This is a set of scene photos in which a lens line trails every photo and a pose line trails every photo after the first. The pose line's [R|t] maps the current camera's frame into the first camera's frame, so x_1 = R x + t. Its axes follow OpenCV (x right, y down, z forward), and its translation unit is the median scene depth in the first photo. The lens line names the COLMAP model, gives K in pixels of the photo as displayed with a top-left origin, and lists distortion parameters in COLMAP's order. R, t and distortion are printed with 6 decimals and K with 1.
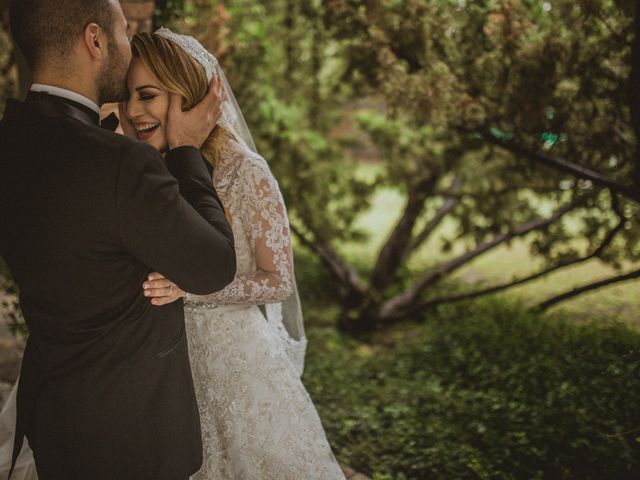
lens RADIAL K [[692.7, 0, 320.0], [0, 692.7, 240.0], [0, 0, 1]] dist [-0.038188, 0.043828]
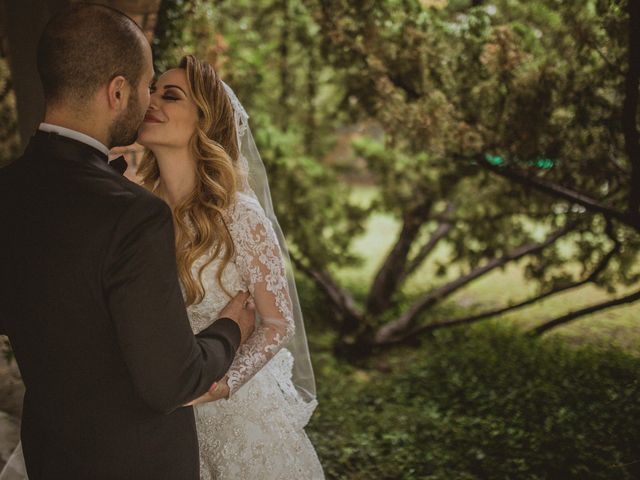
lens RADIAL K [[692.7, 0, 320.0], [0, 692.7, 240.0], [0, 0, 1]] dist [-0.038188, 0.043828]
pose [[0.999920, -0.002559, 0.012359, -0.008294], [0.002962, 0.999459, -0.032747, -0.004777], [-0.012268, 0.032781, 0.999387, -0.002436]]
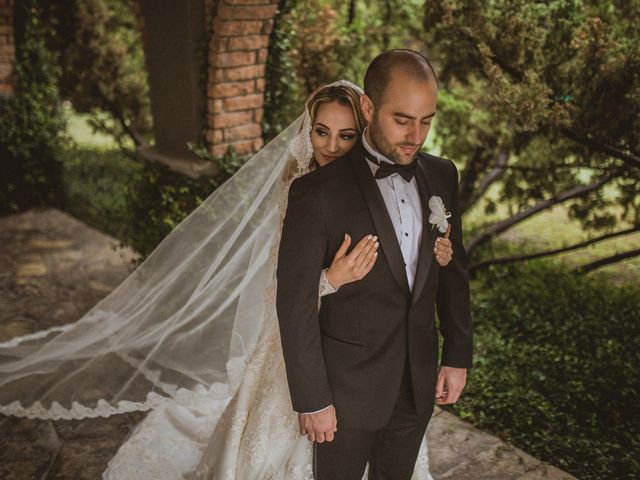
lens RADIAL K [[692.7, 0, 320.0], [0, 692.7, 240.0], [0, 0, 1]] dist [-0.038188, 0.043828]
pose [[0.999633, 0.025679, -0.008616, -0.127997], [-0.024830, 0.995871, 0.087313, -0.049093], [0.010822, -0.087067, 0.996144, -0.146276]]
